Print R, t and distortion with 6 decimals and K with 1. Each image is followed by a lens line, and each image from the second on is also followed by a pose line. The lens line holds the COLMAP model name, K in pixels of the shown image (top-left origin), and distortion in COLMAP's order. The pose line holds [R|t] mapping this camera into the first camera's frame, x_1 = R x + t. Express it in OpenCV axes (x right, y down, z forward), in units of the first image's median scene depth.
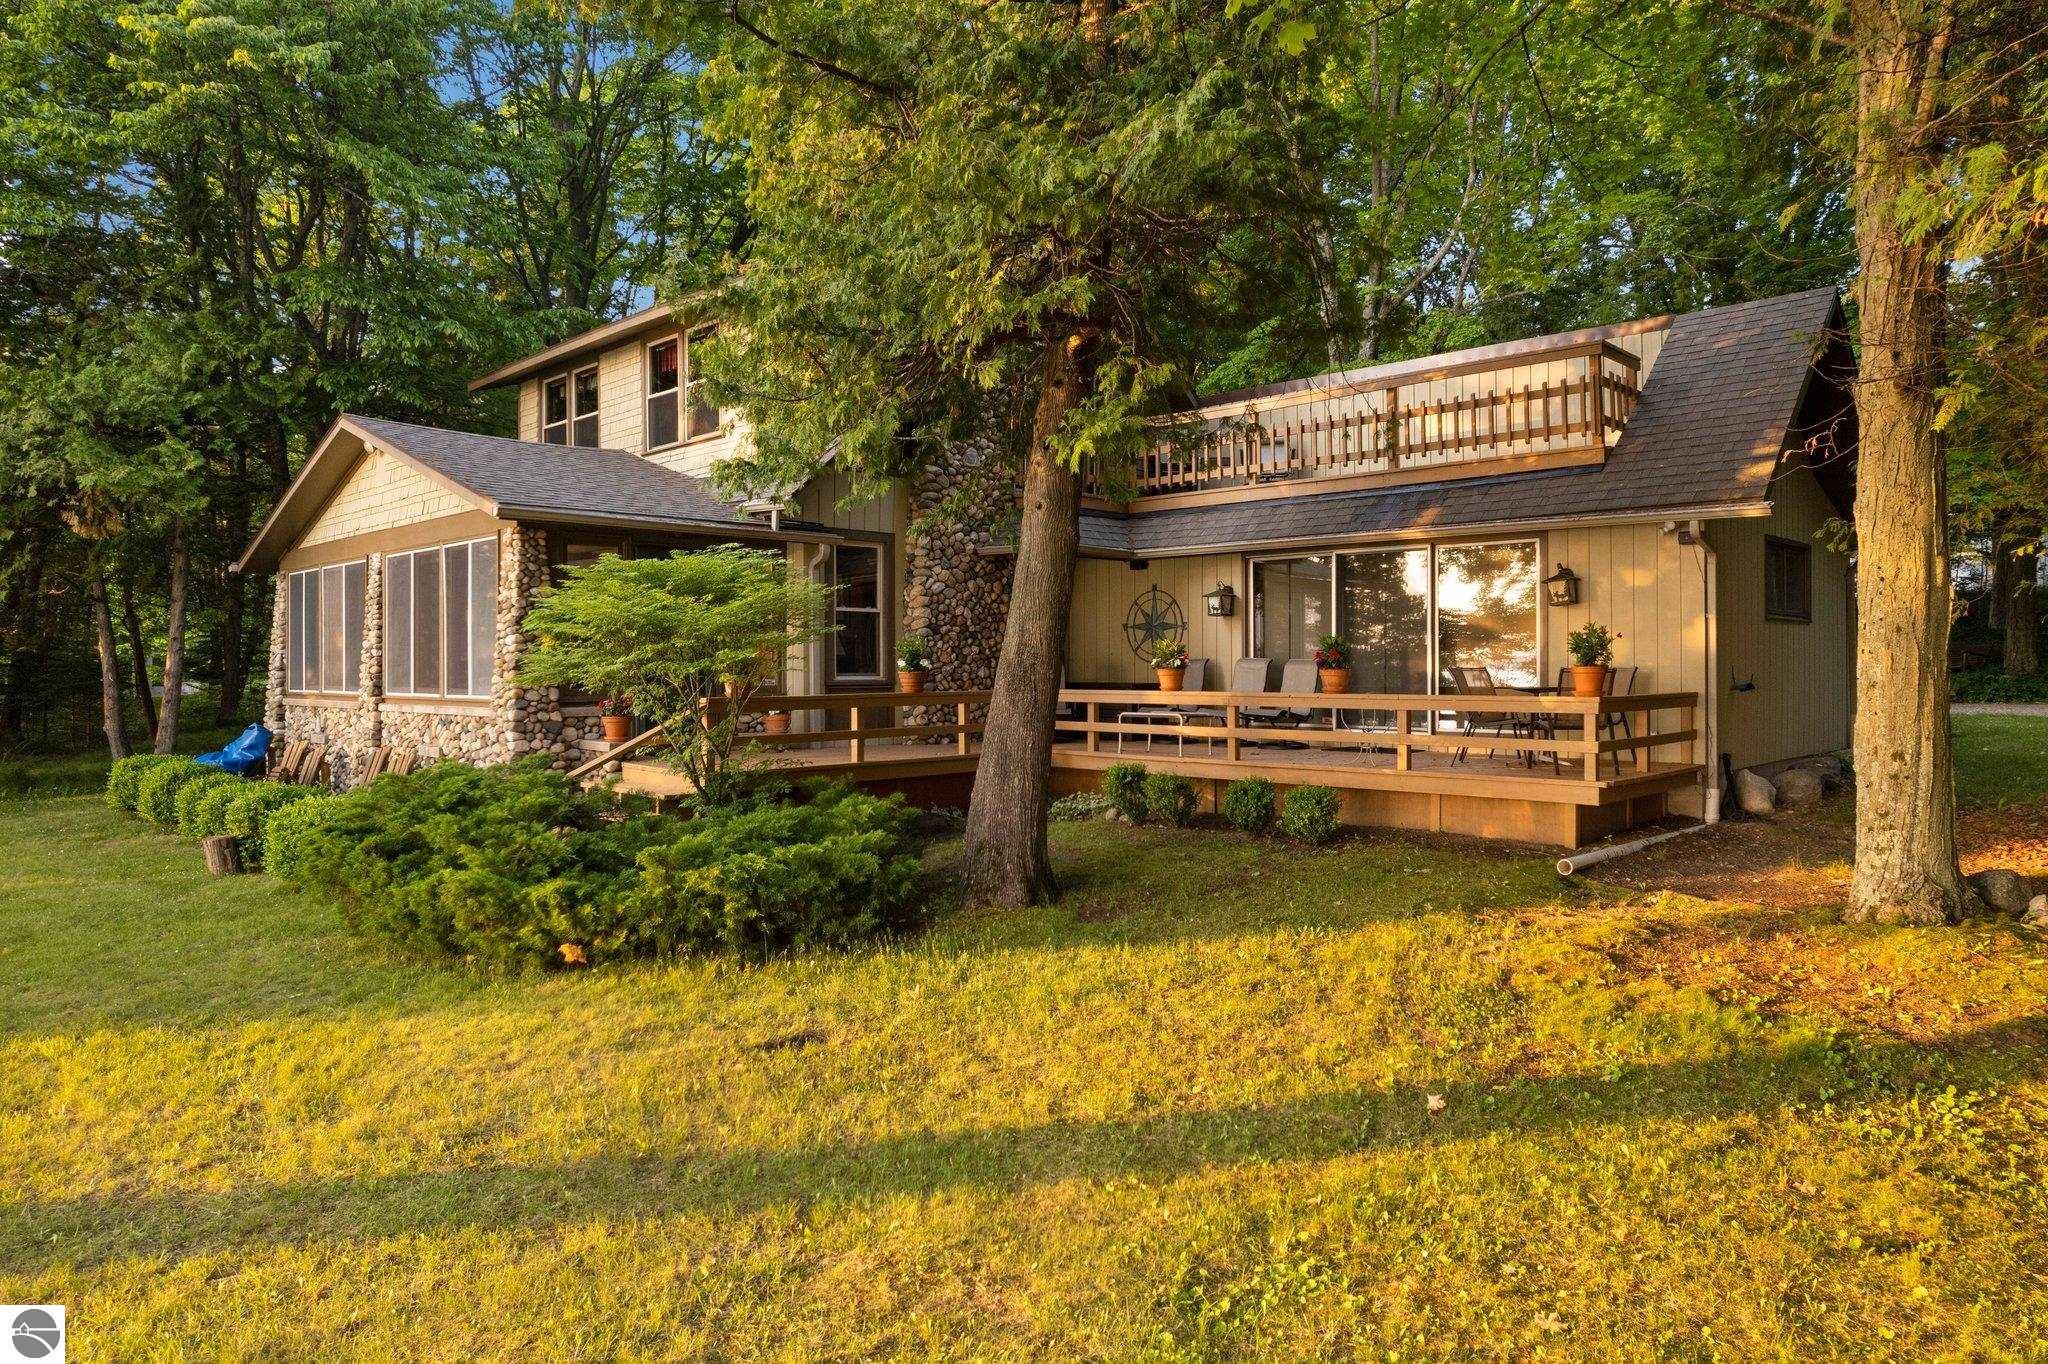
lens RADIAL K [[1287.5, 0, 1024.5], [0, 1287.5, 652.8], [0, 0, 1]] dist [-0.027481, 0.001629]
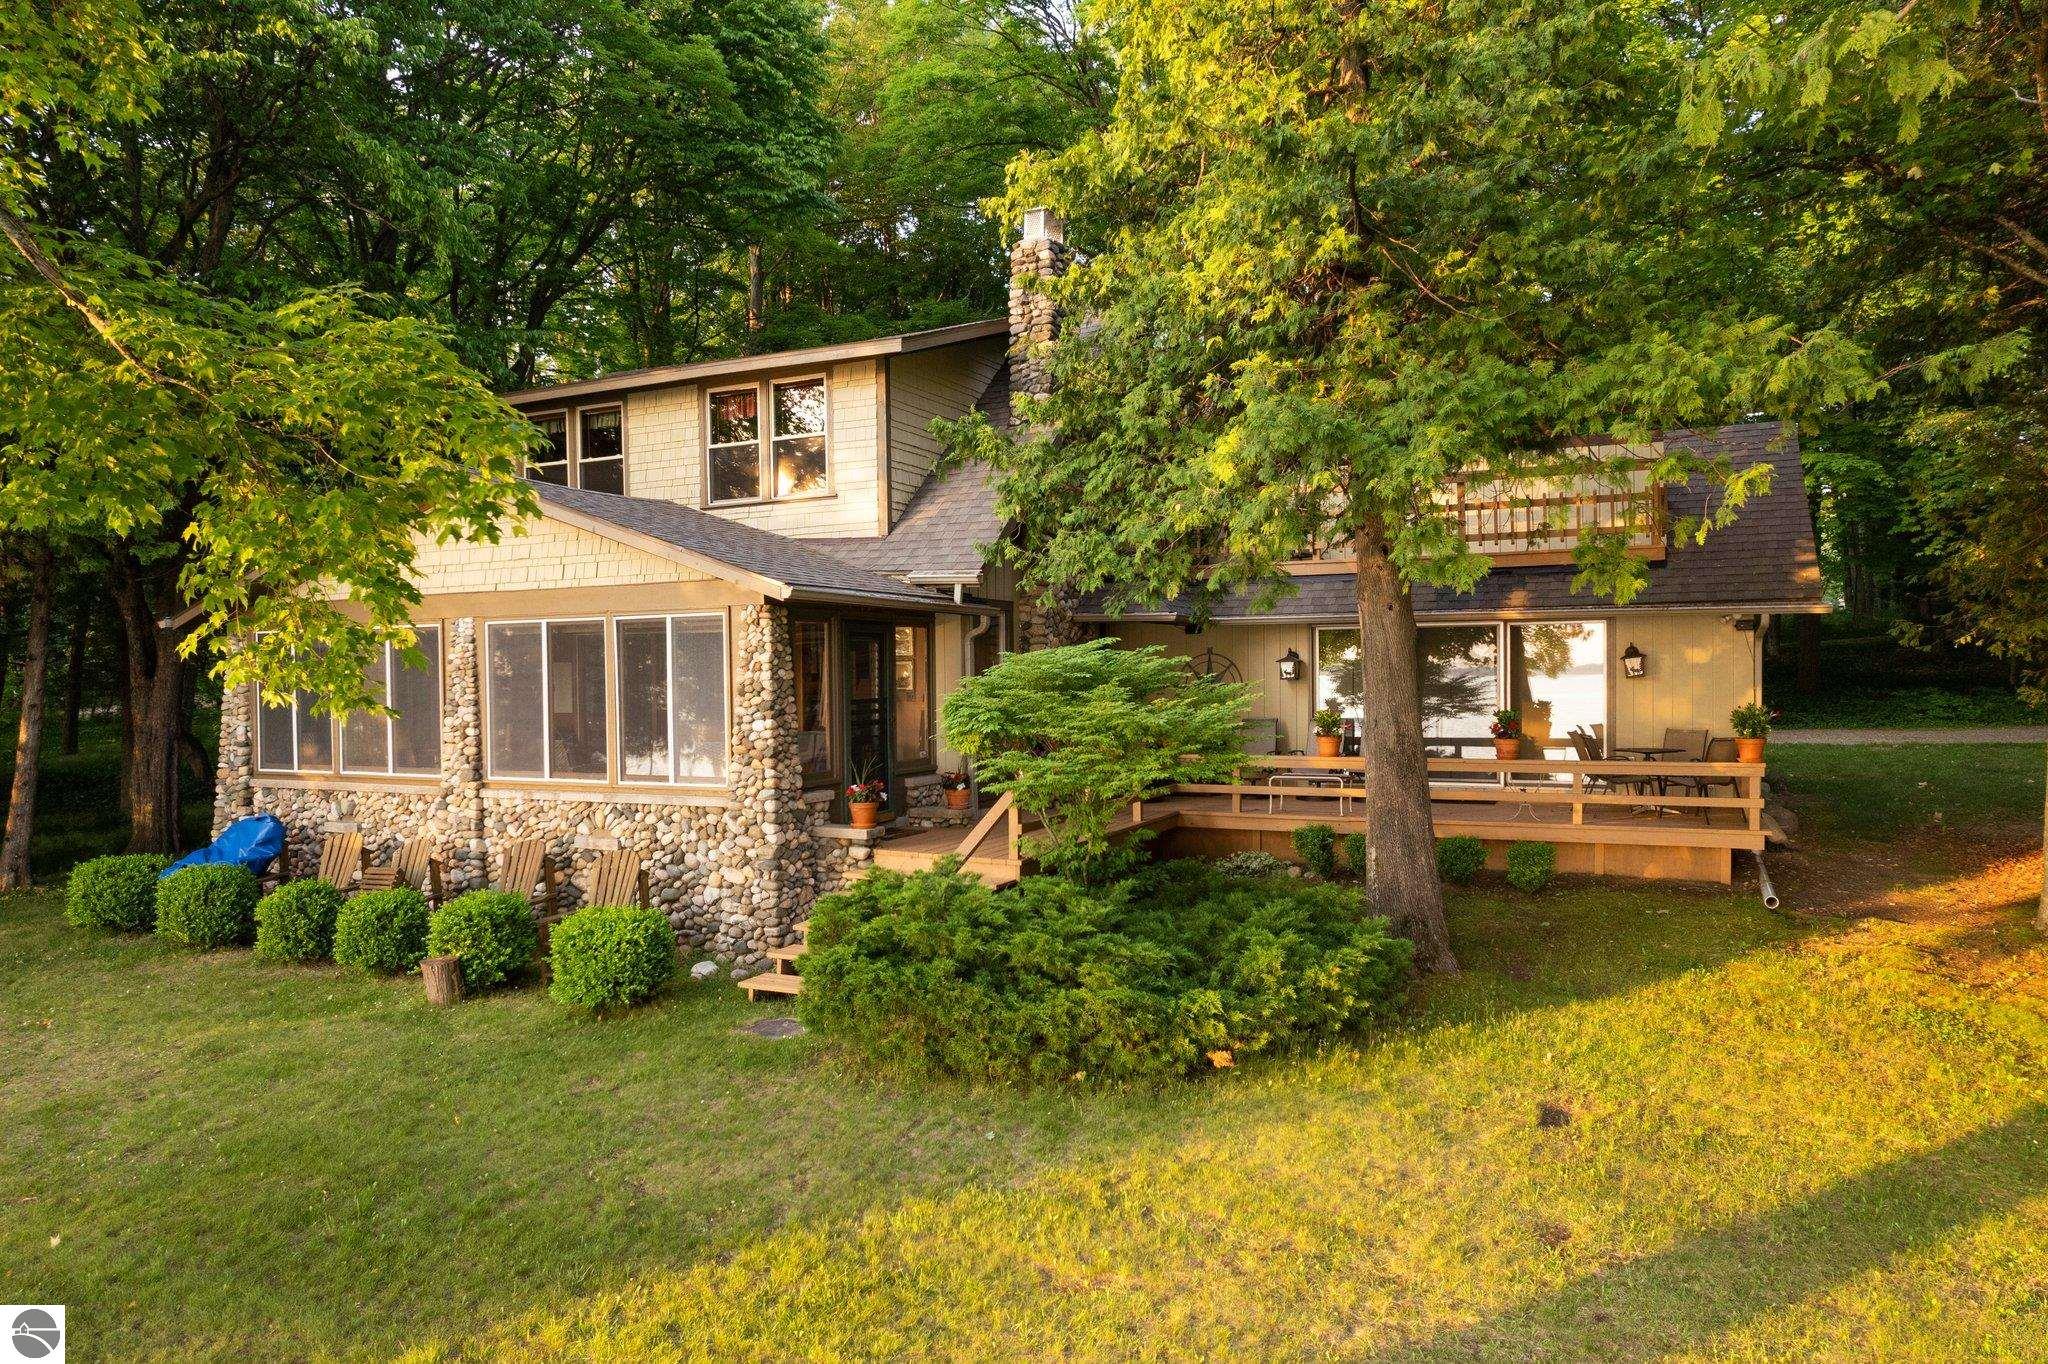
lens RADIAL K [[1304.6, 0, 1017.2], [0, 1304.6, 685.0], [0, 0, 1]] dist [-0.055721, 0.050751]
pose [[0.947166, -0.010510, 0.320571, -0.487696], [0.005375, 0.999843, 0.016899, -0.050792], [-0.320698, -0.014283, 0.947074, 0.034085]]
